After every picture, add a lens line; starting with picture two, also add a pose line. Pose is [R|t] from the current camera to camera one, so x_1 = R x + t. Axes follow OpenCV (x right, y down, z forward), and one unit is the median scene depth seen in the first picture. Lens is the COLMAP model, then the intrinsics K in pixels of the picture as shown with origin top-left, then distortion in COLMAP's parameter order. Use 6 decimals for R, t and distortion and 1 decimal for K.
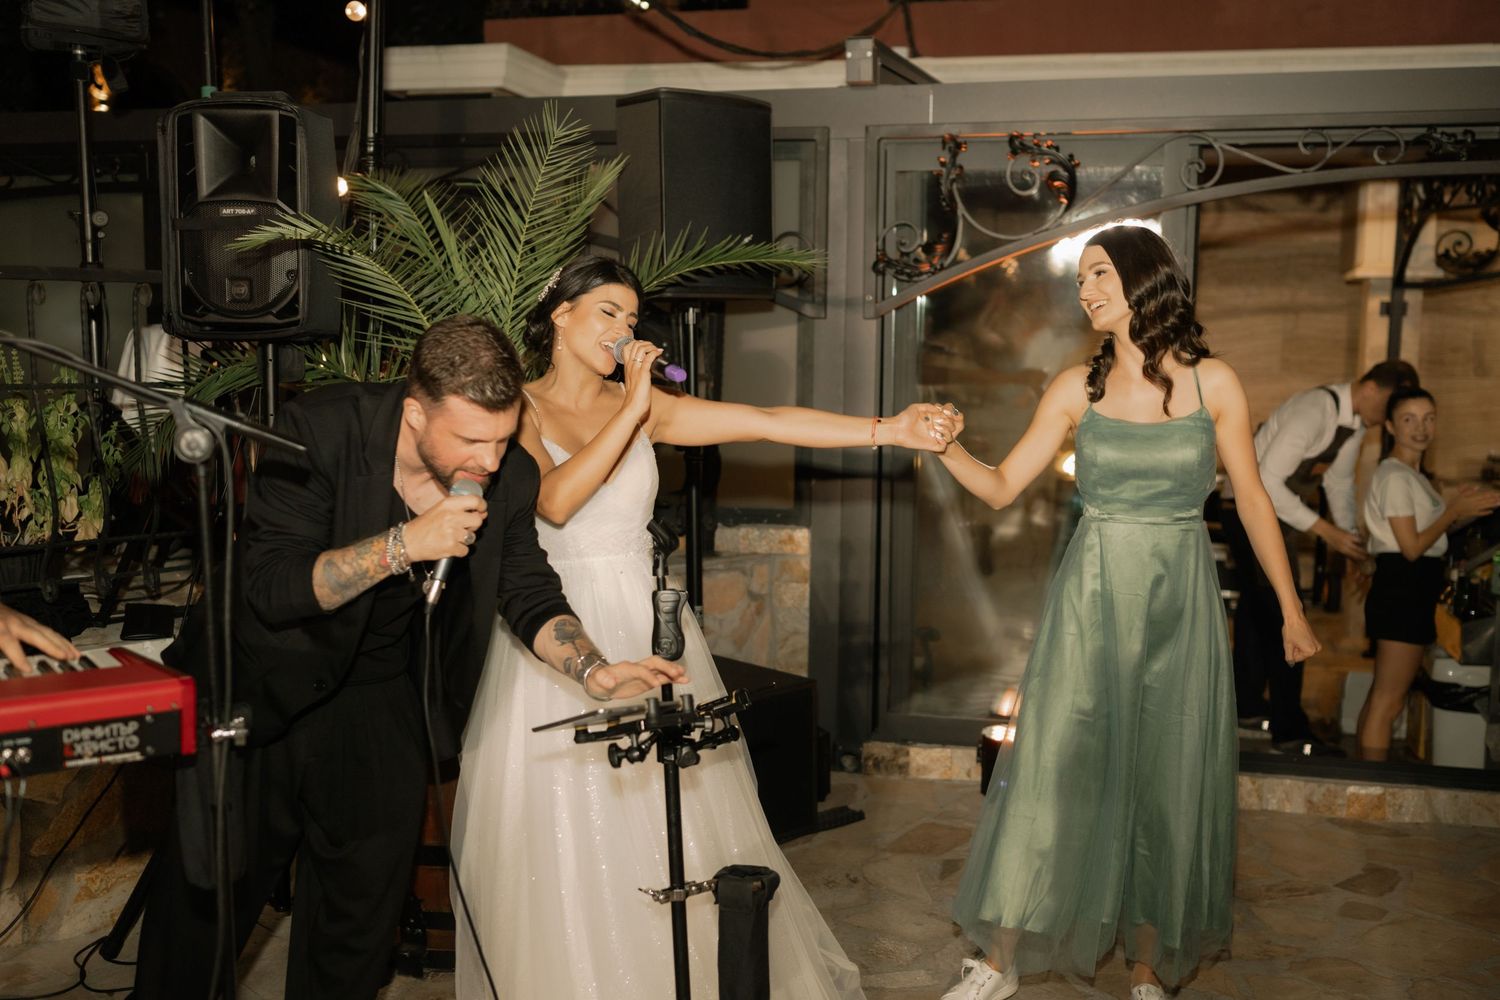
lens RADIAL K [[1515.6, 0, 751.4], [0, 1515.6, 513.1], [0, 0, 1]] dist [0.000474, 0.007811]
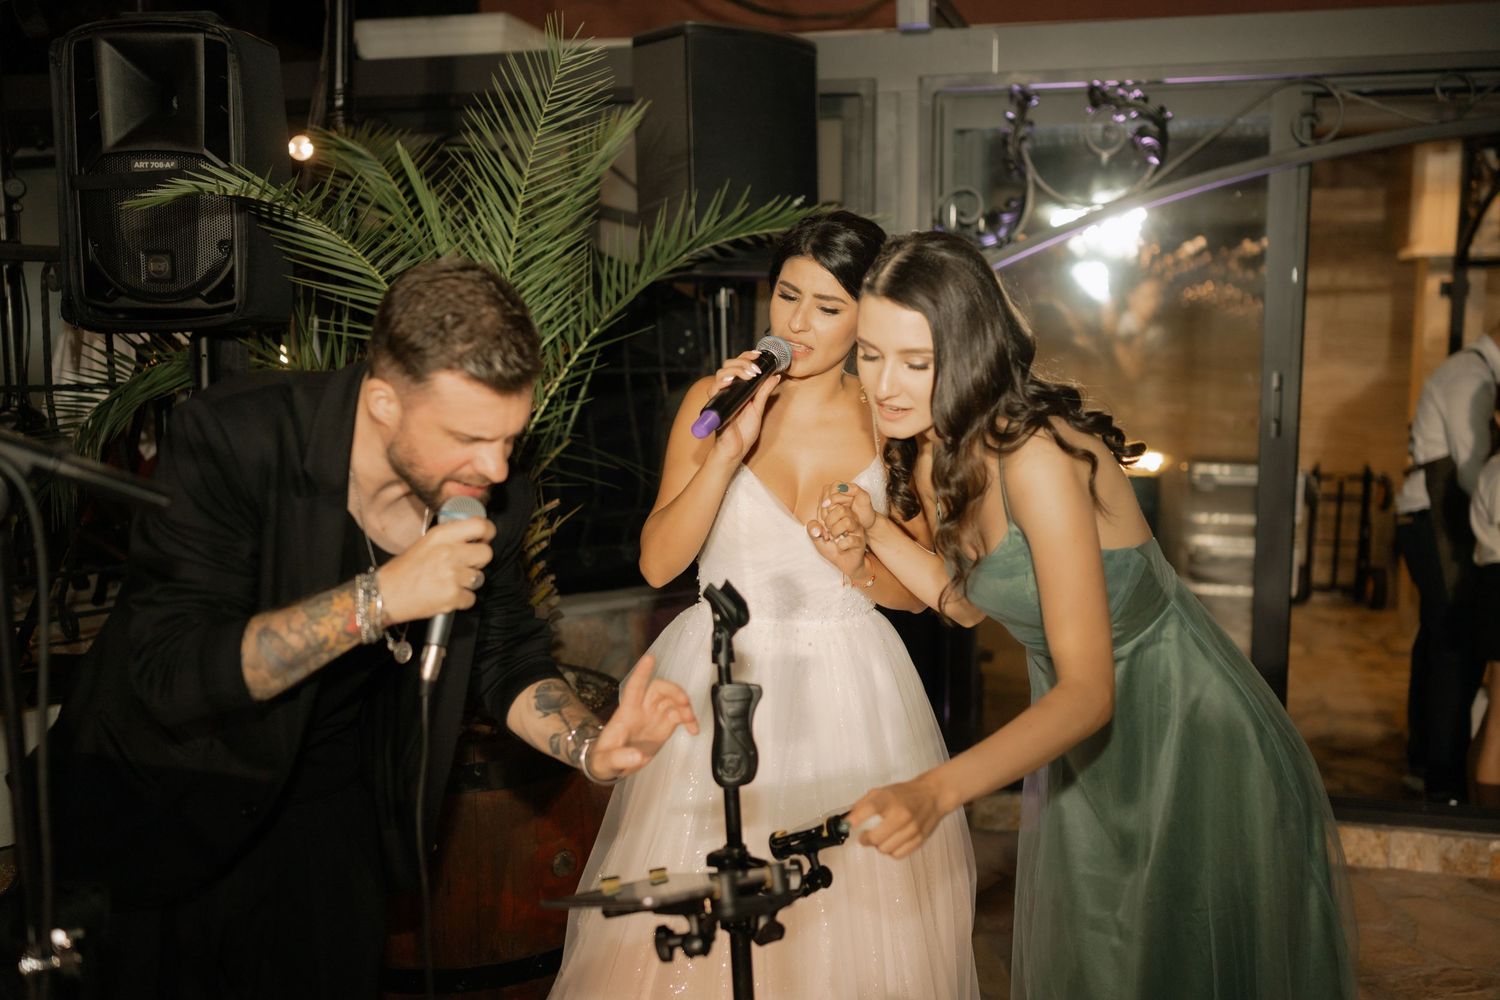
lens RADIAL K [[1445.3, 0, 746.0], [0, 1445.3, 499.4], [0, 0, 1]] dist [-0.002184, 0.013947]
pose [[0.999956, -0.009311, 0.001120, -0.027500], [0.009309, 0.999954, 0.002260, -0.019320], [-0.001141, -0.002250, 0.999997, 0.188401]]
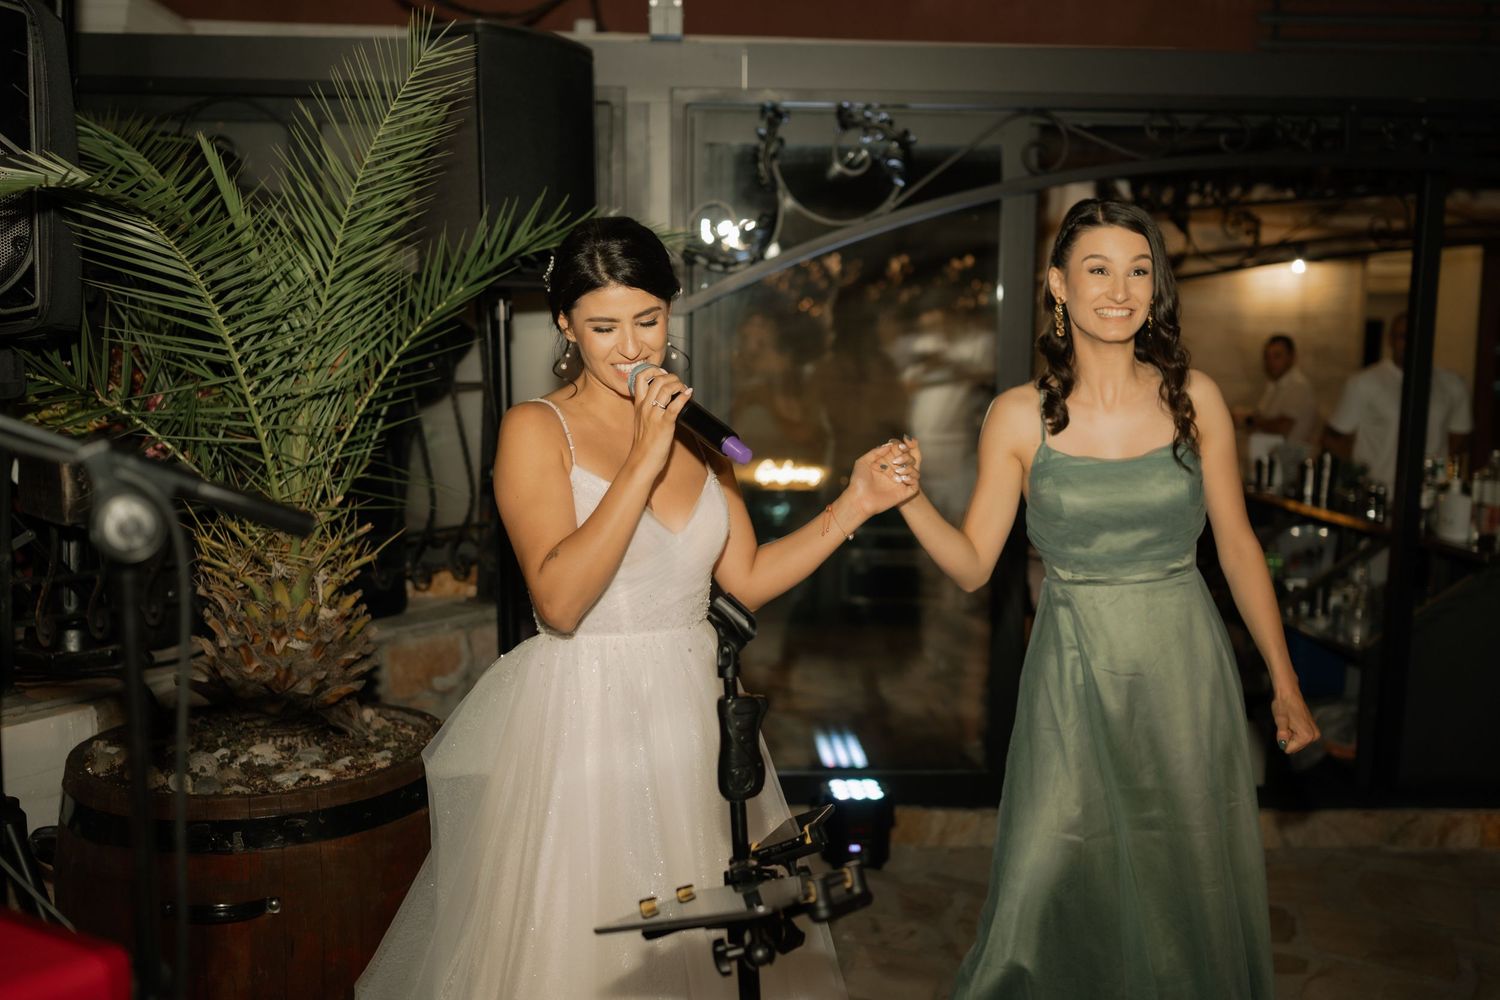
lens RADIAL K [[1515.6, 0, 751.4], [0, 1515.6, 513.1], [0, 0, 1]] dist [0.000474, 0.007811]
pose [[0.958695, -0.032302, 0.282596, -0.135383], [0.032758, 0.999458, 0.003113, -0.019691], [-0.282544, 0.006273, 0.959234, 0.183019]]
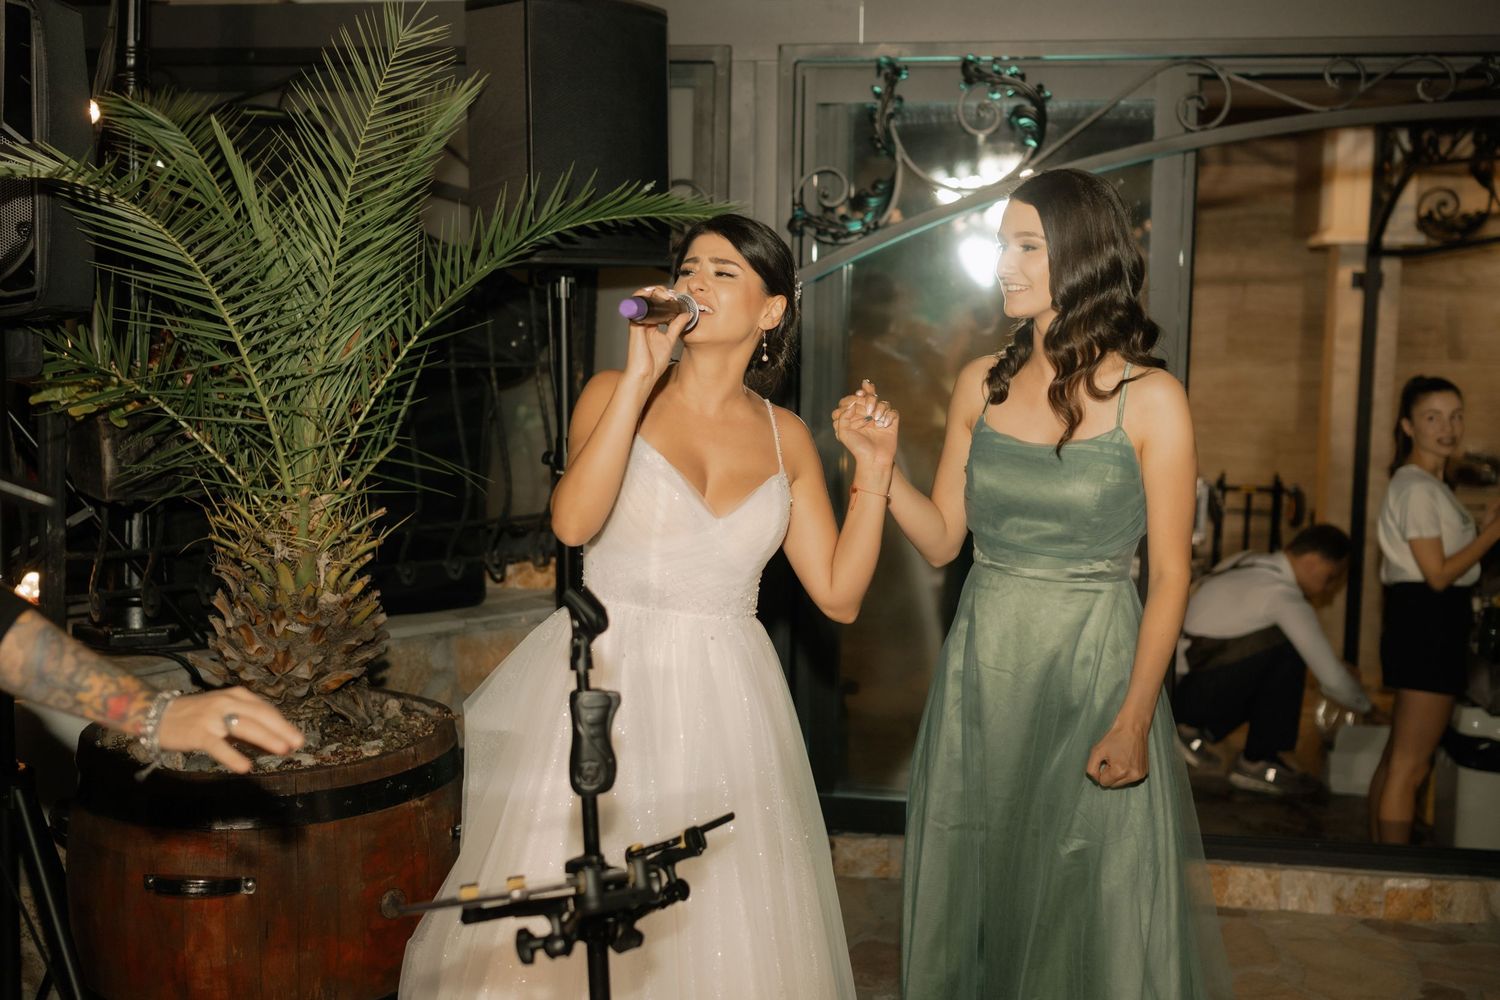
lens RADIAL K [[1745.6, 0, 713.5], [0, 1745.6, 495.4], [0, 0, 1]] dist [-0.004858, 0.021856]
pose [[0.996395, -0.005428, 0.084663, -0.037163], [0.006140, 0.999948, -0.008151, -0.017111], [-0.084615, 0.008642, 0.996376, 0.114705]]
